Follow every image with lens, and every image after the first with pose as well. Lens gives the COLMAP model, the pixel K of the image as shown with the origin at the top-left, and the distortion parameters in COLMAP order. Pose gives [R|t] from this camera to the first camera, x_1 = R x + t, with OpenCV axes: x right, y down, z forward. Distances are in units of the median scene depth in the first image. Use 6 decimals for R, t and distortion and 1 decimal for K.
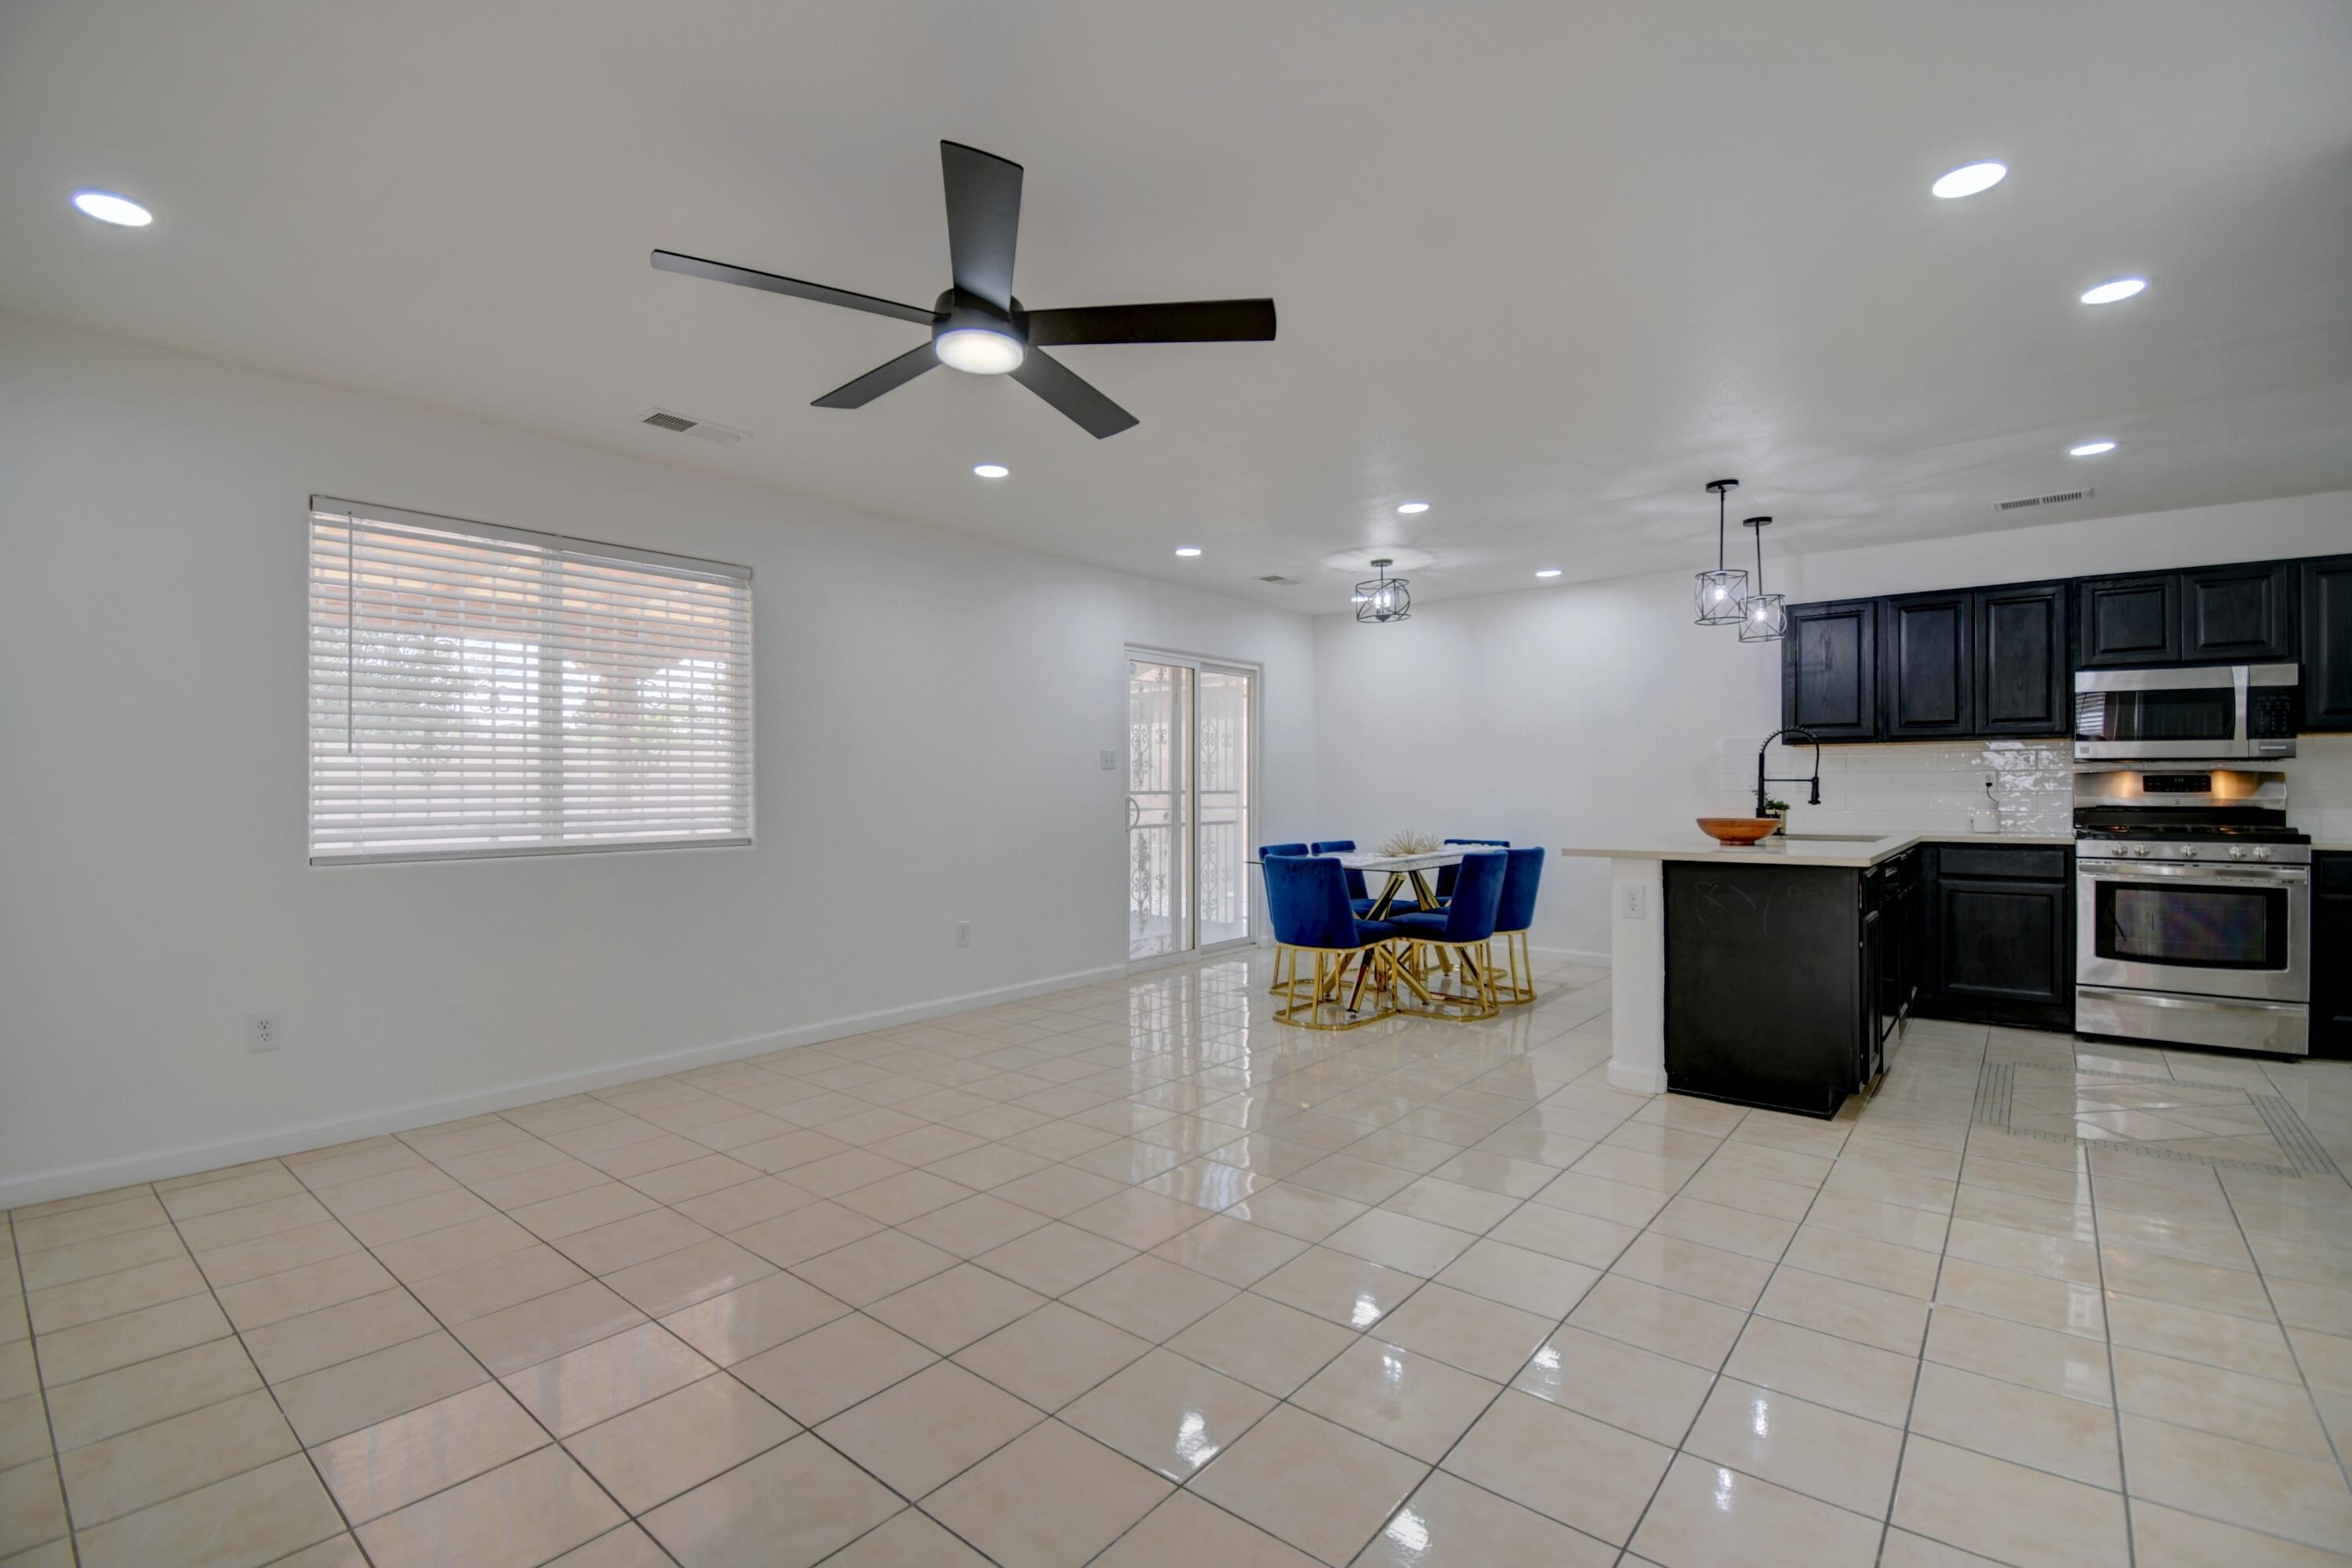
lens RADIAL K [[1054.2, 0, 1156.1], [0, 1054.2, 784.0], [0, 0, 1]] dist [-0.003641, -0.005639]
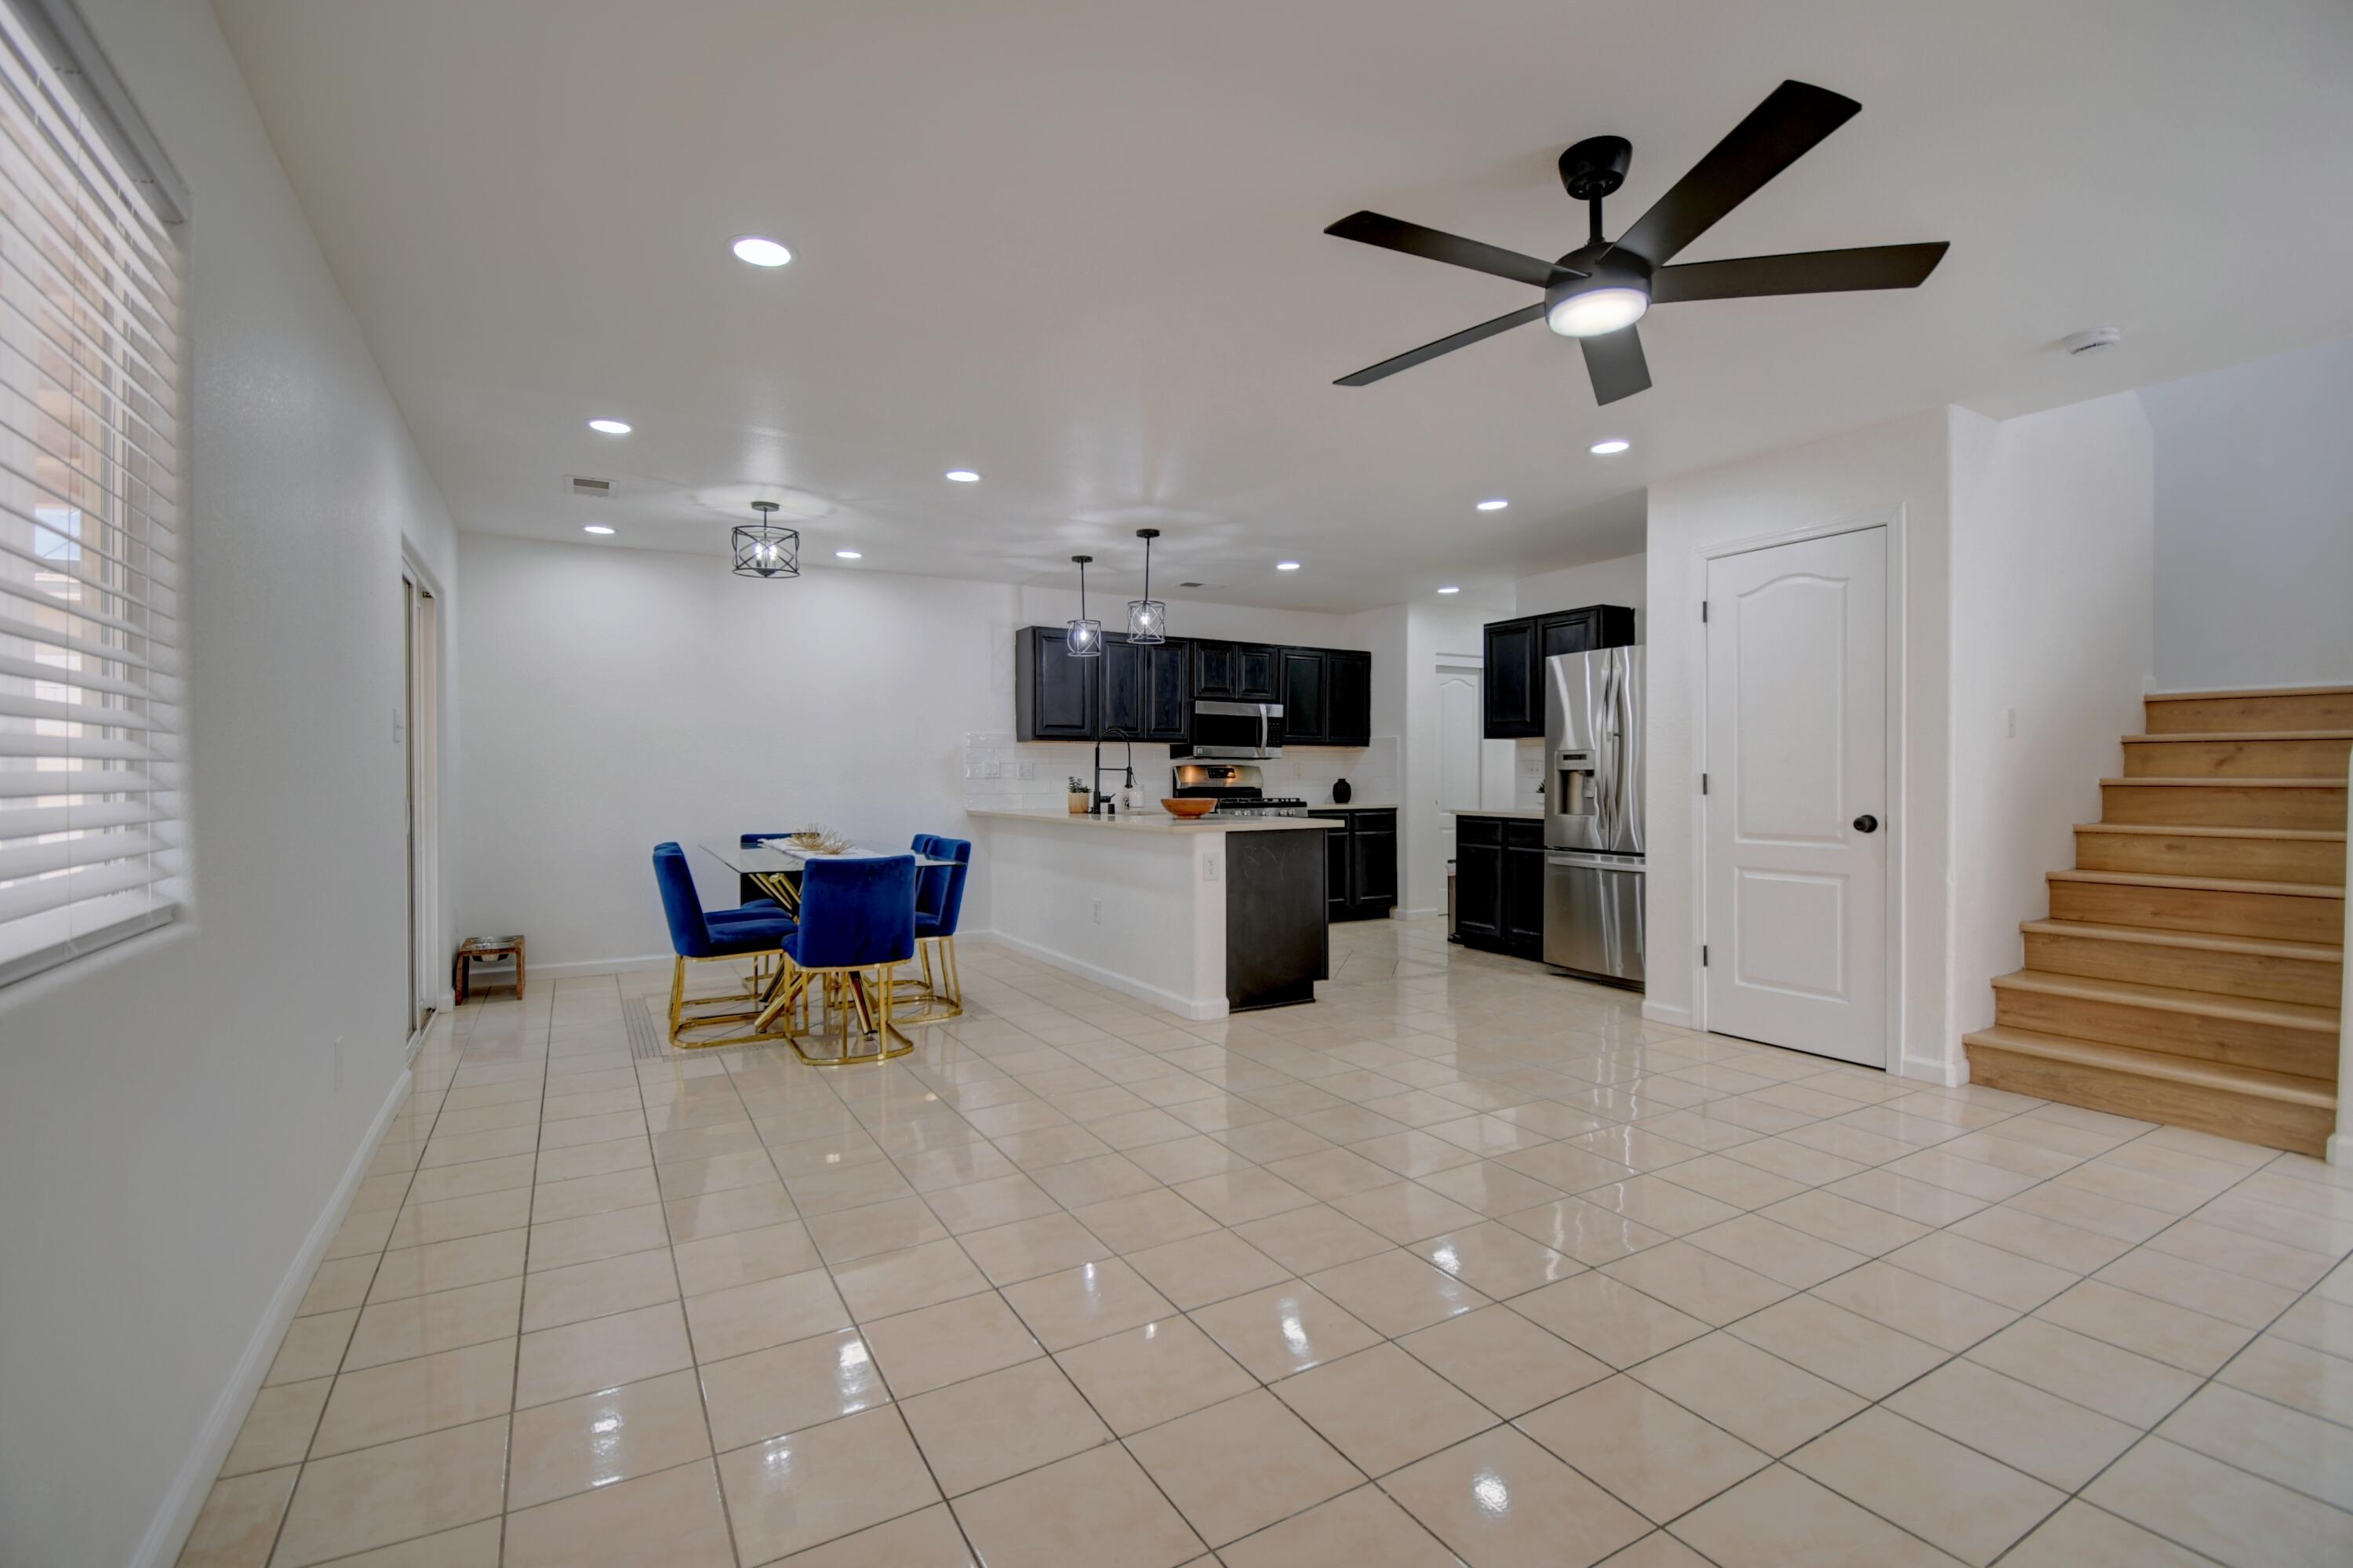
lens RADIAL K [[1054.7, 0, 1180.6], [0, 1054.7, 779.5], [0, 0, 1]] dist [-0.003641, -0.005639]
pose [[0.332501, -0.002123, 0.943101, -0.513447], [-0.003008, 0.999990, 0.003311, 0.004058], [-0.943098, -0.003938, 0.332491, 0.444334]]
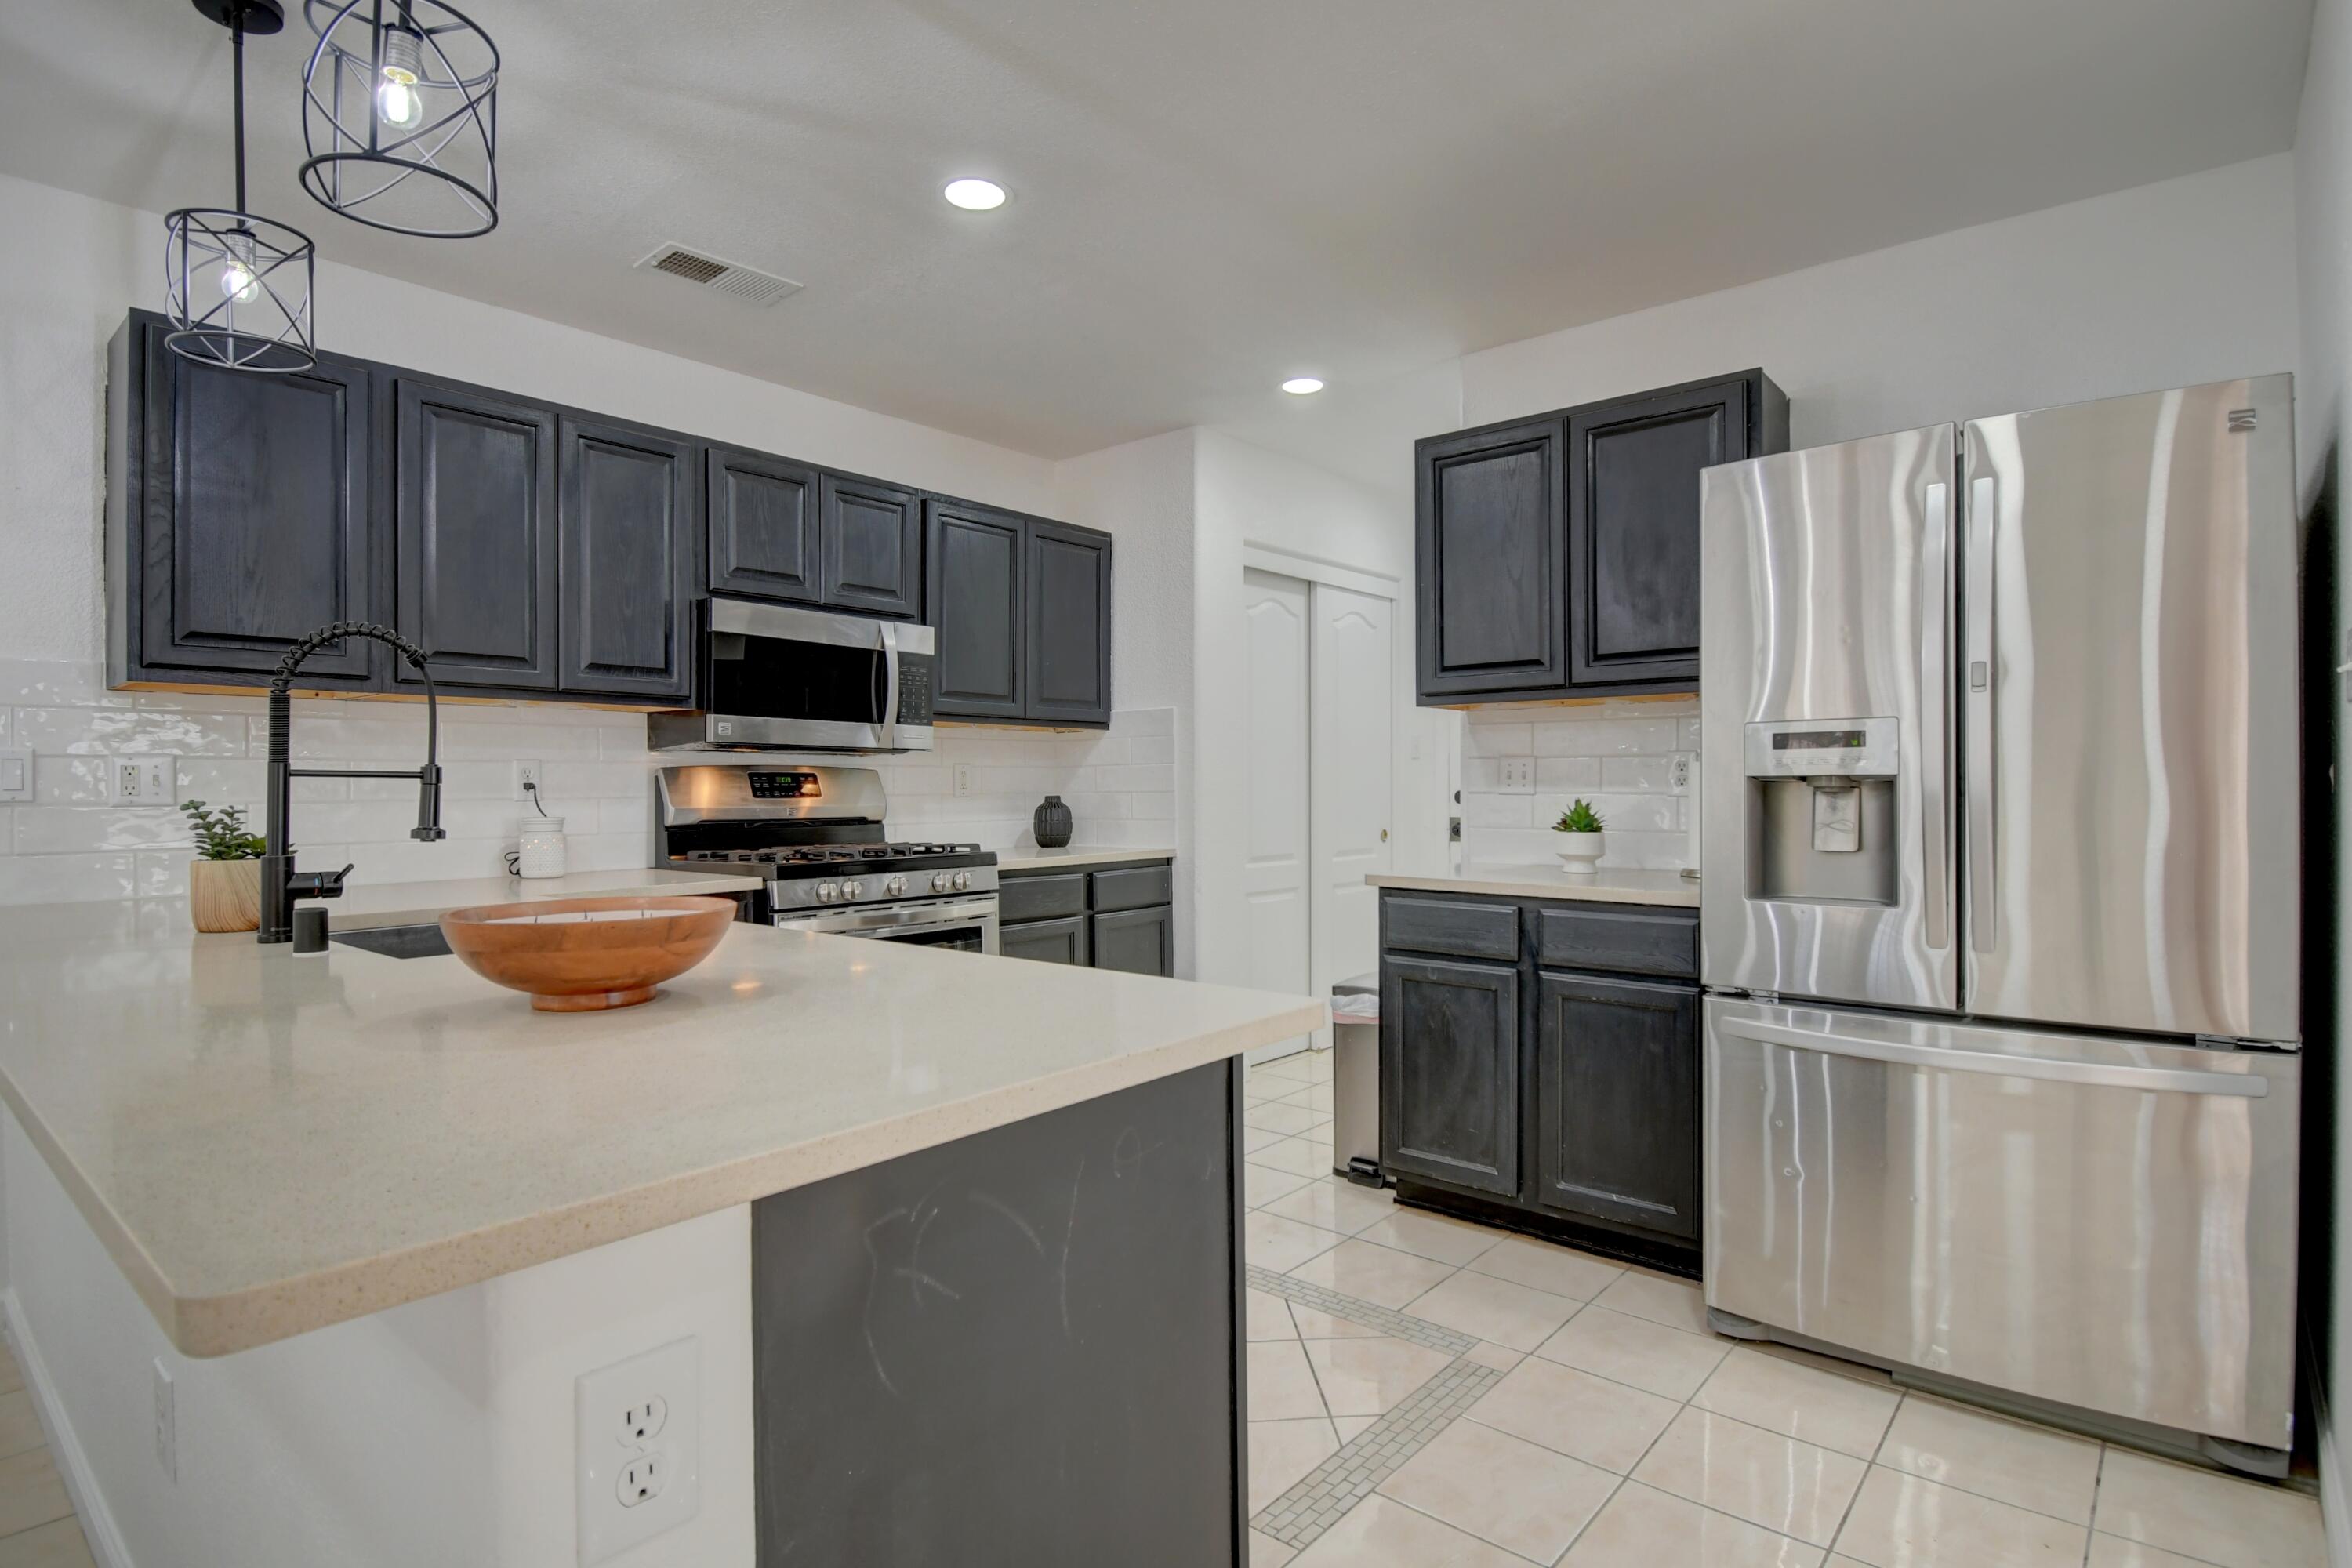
lens RADIAL K [[1178.5, 0, 1161.9], [0, 1178.5, 791.8], [0, 0, 1]] dist [0.003867, -0.001322]
pose [[0.005747, -0.004307, 0.999974, 0.184534], [-0.000042, 0.999991, 0.004307, 0.000687], [-0.999983, -0.000067, 0.005747, 0.649928]]
